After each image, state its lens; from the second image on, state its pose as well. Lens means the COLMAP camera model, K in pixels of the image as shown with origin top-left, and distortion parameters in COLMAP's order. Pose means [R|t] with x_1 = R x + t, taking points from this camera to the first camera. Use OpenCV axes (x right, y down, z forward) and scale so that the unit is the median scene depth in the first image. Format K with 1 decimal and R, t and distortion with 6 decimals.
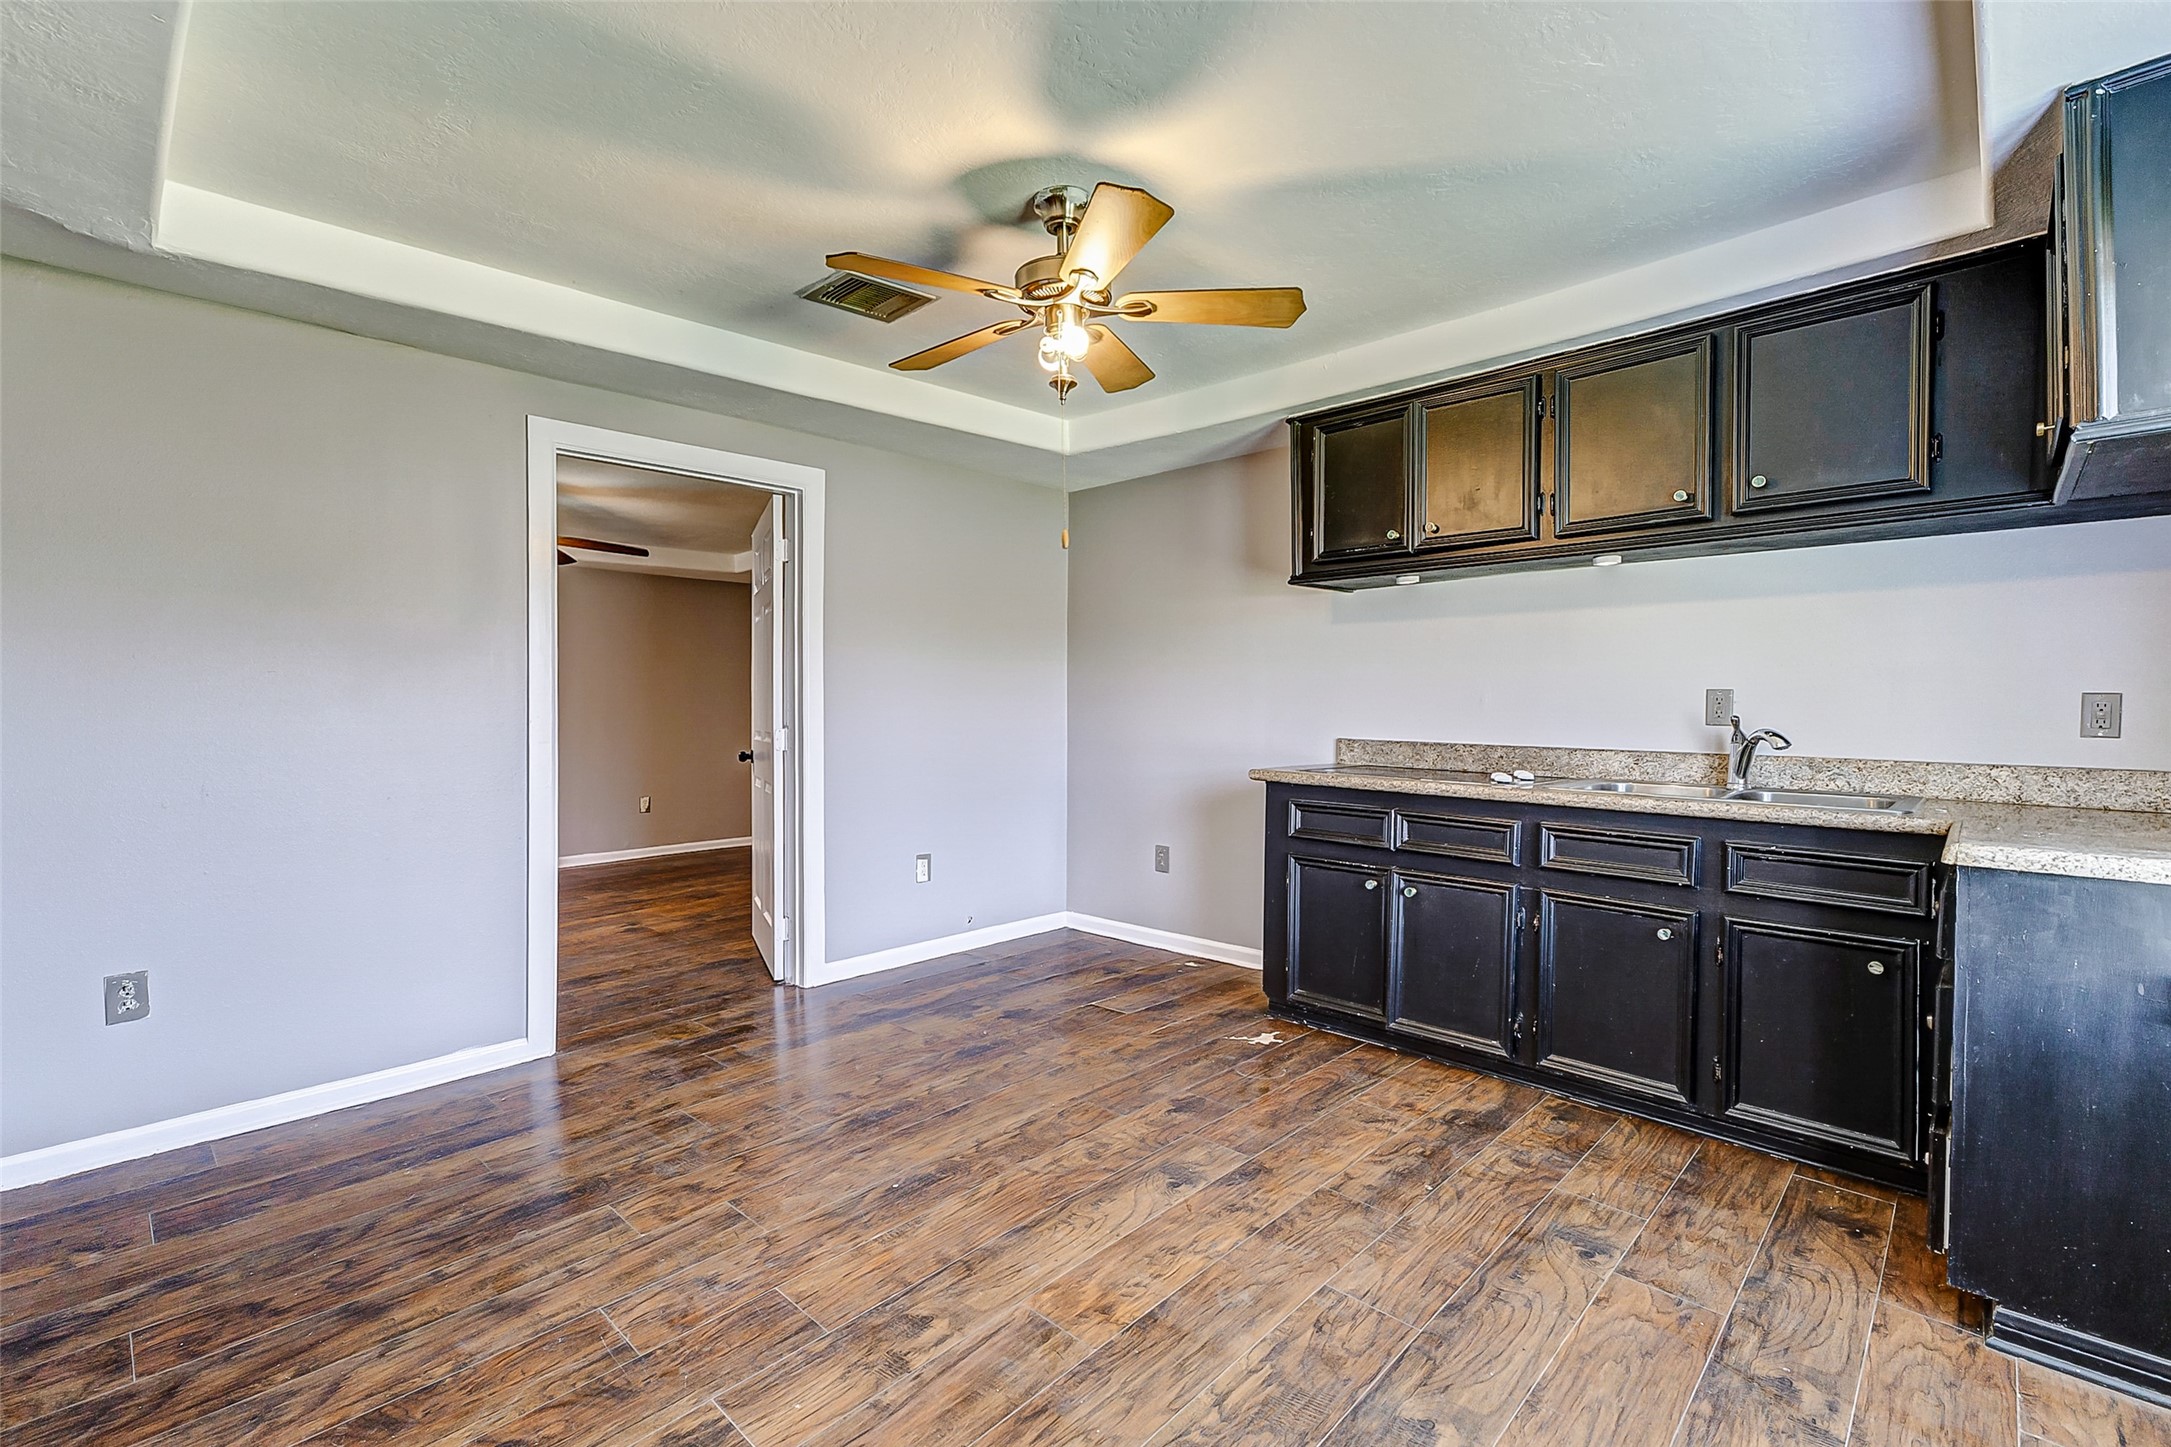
lens RADIAL K [[945.2, 0, 1108.2], [0, 945.2, 719.2], [0, 0, 1]] dist [0.012550, -0.001290]
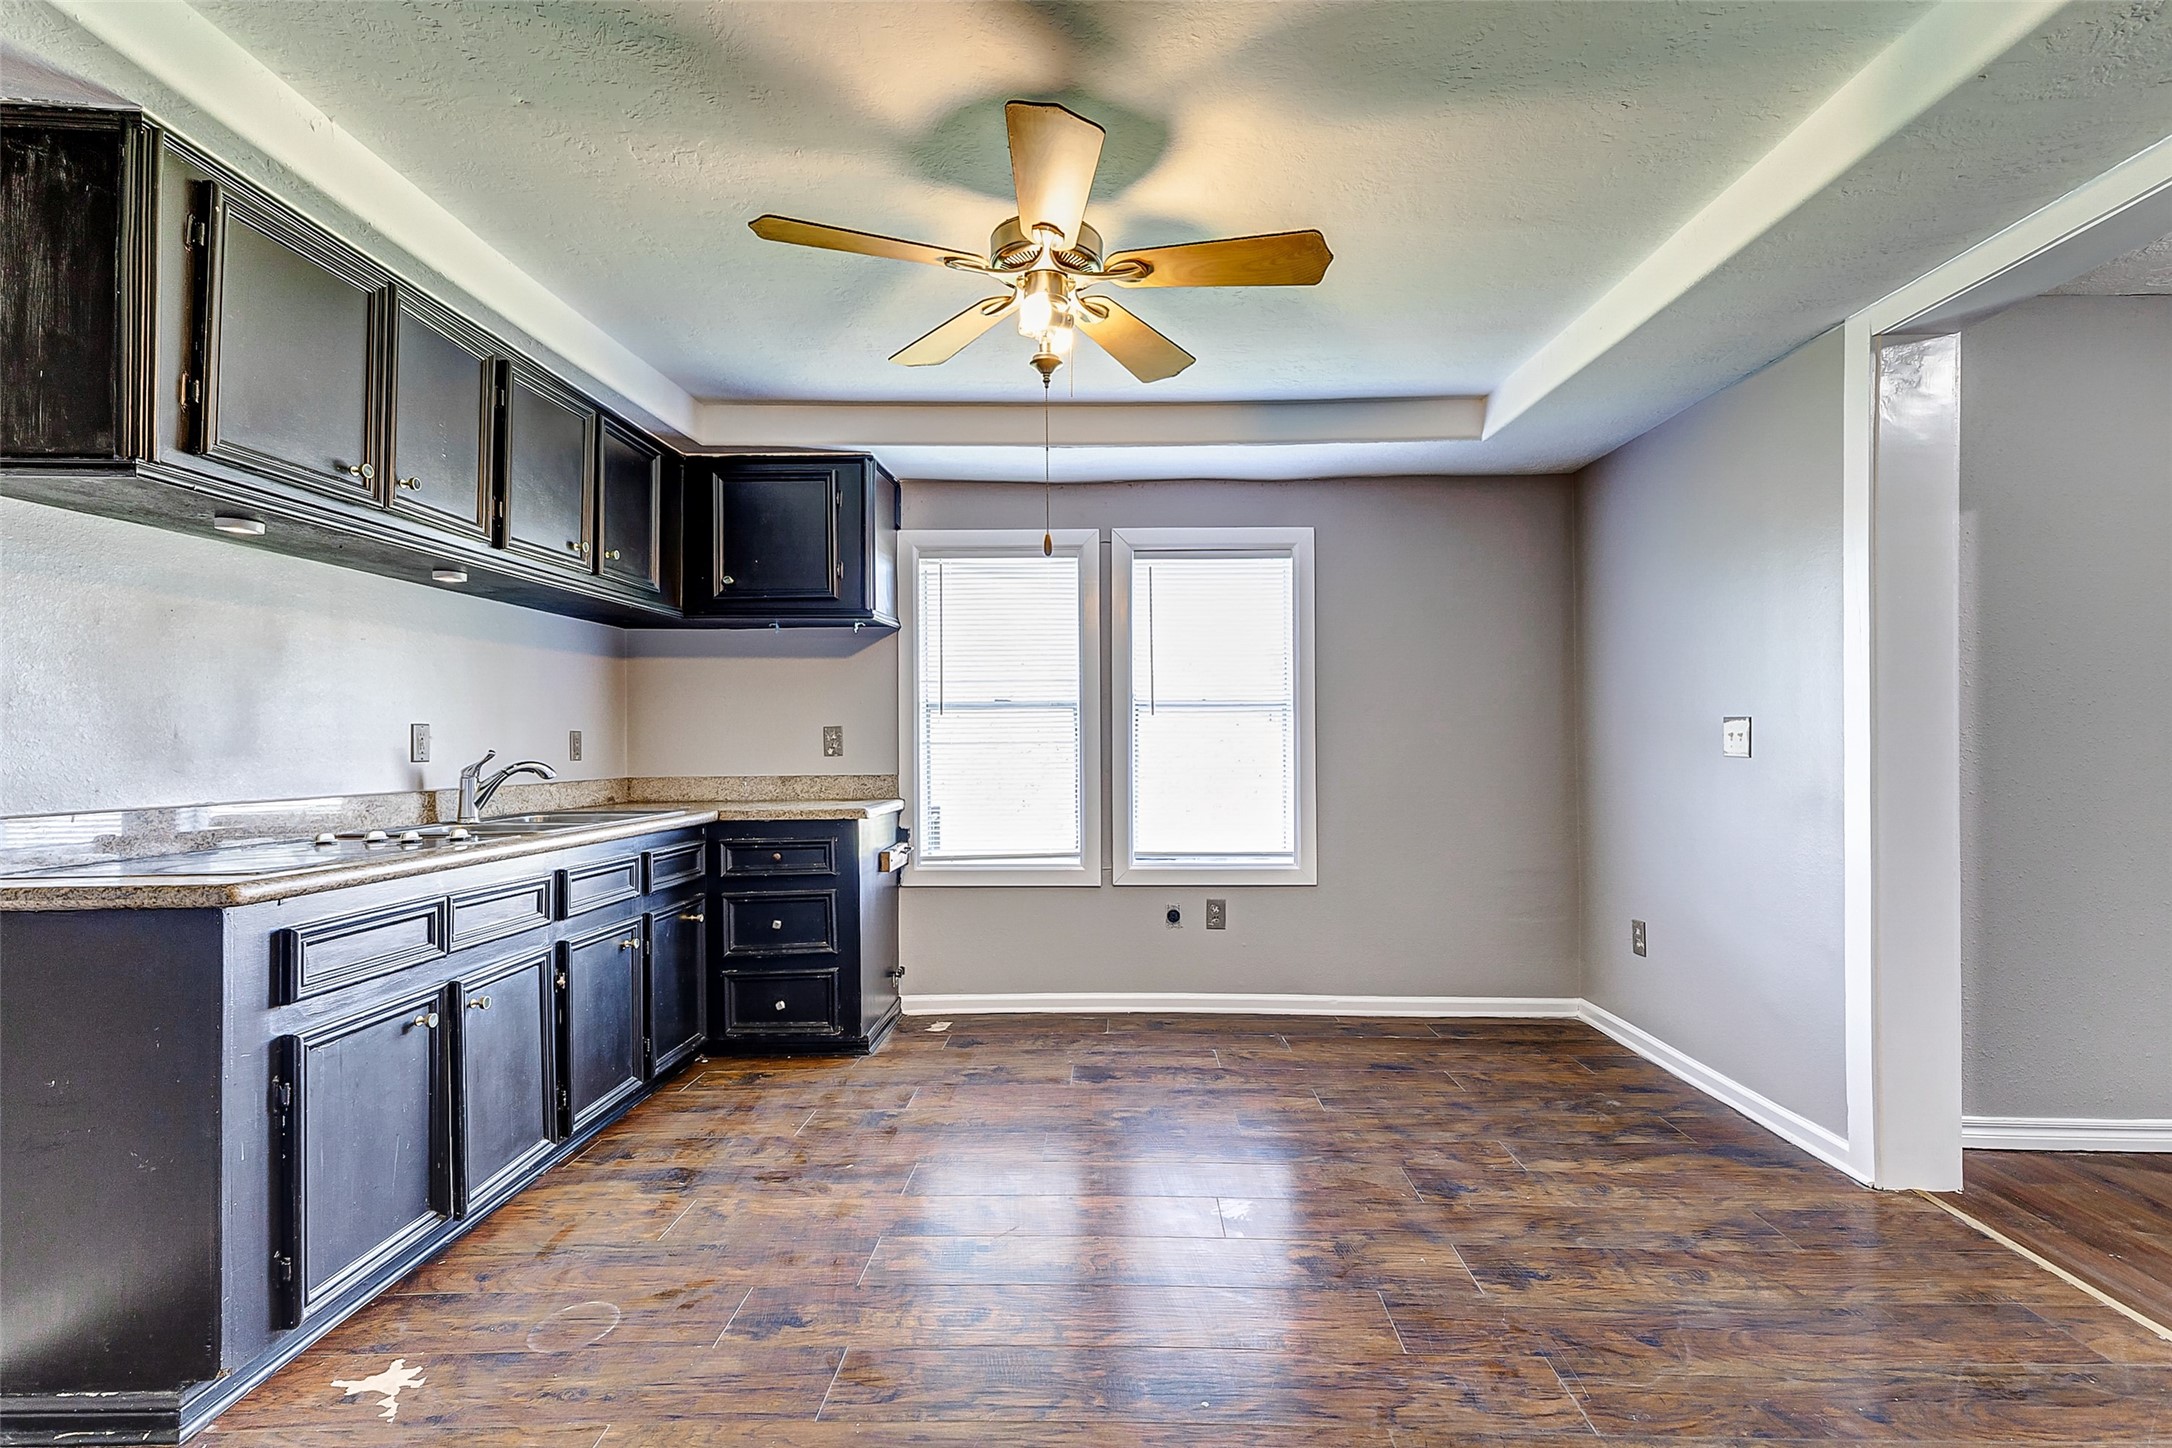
lens RADIAL K [[945.6, 0, 1094.6], [0, 945.6, 725.0], [0, 0, 1]] dist [0.012550, -0.001290]
pose [[-0.651212, 0.011491, 0.758809, -0.681387], [0.016057, 0.999870, -0.001361, -0.023718], [-0.758726, 0.011298, -0.651312, 1.438247]]
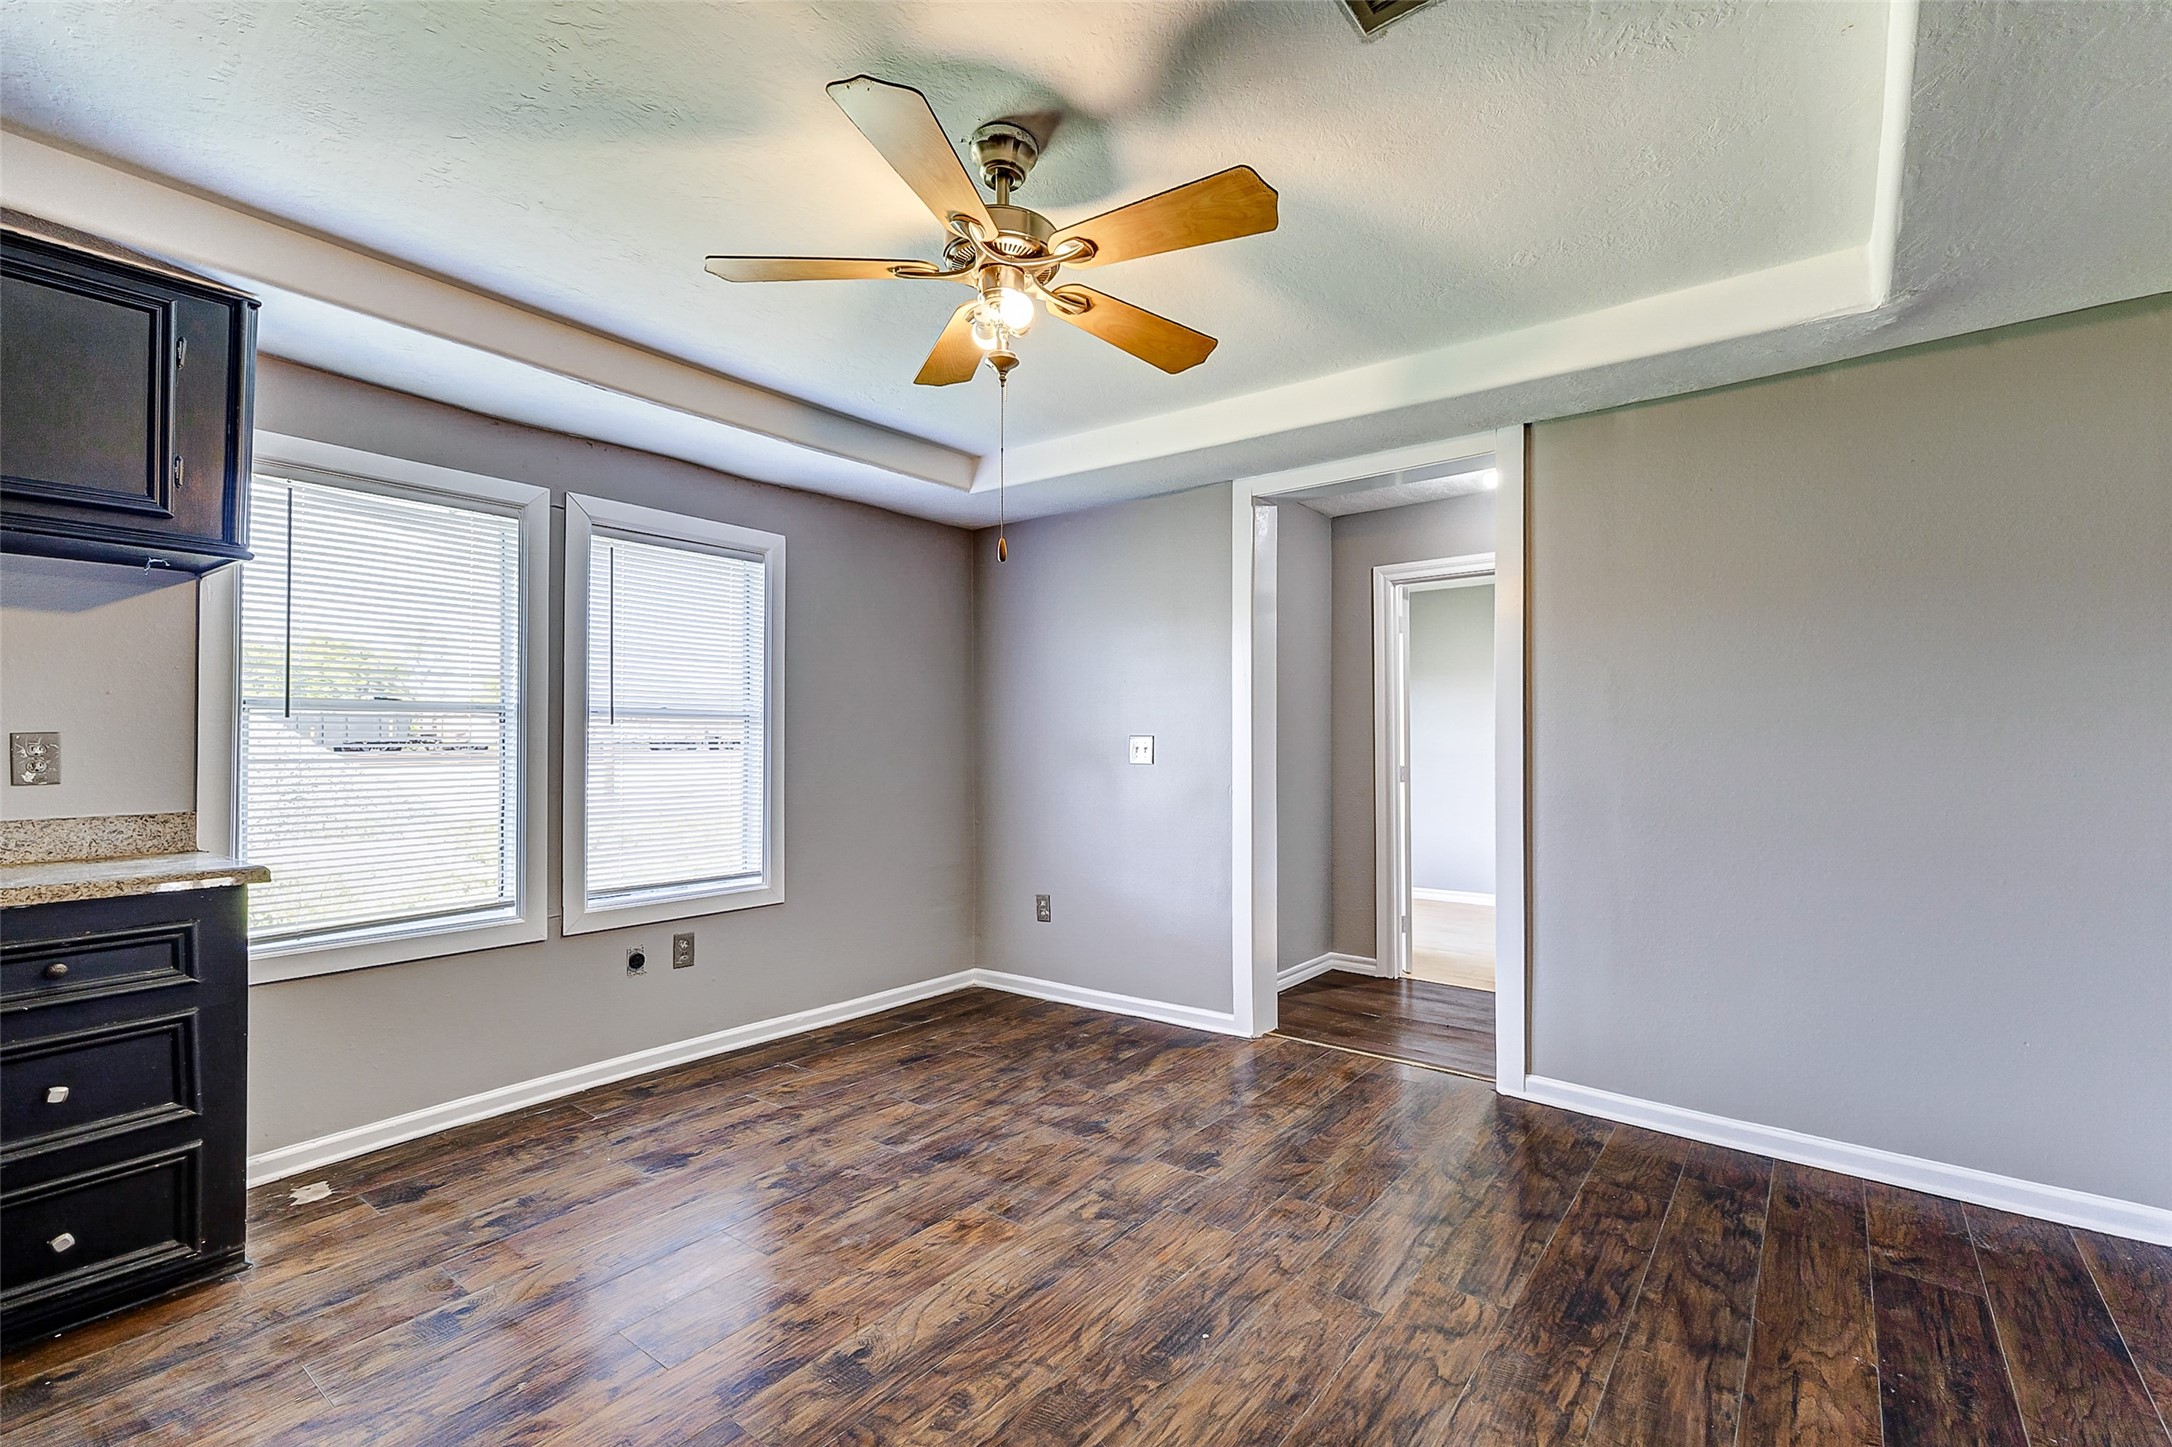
lens RADIAL K [[945.6, 0, 1070.0], [0, 945.6, 719.5], [0, 0, 1]] dist [0.012550, -0.001290]
pose [[-0.998599, 0.000919, -0.052905, -0.060112], [0.001596, 0.999918, -0.012744, -0.030245], [0.052888, -0.012811, -0.998518, 1.714610]]
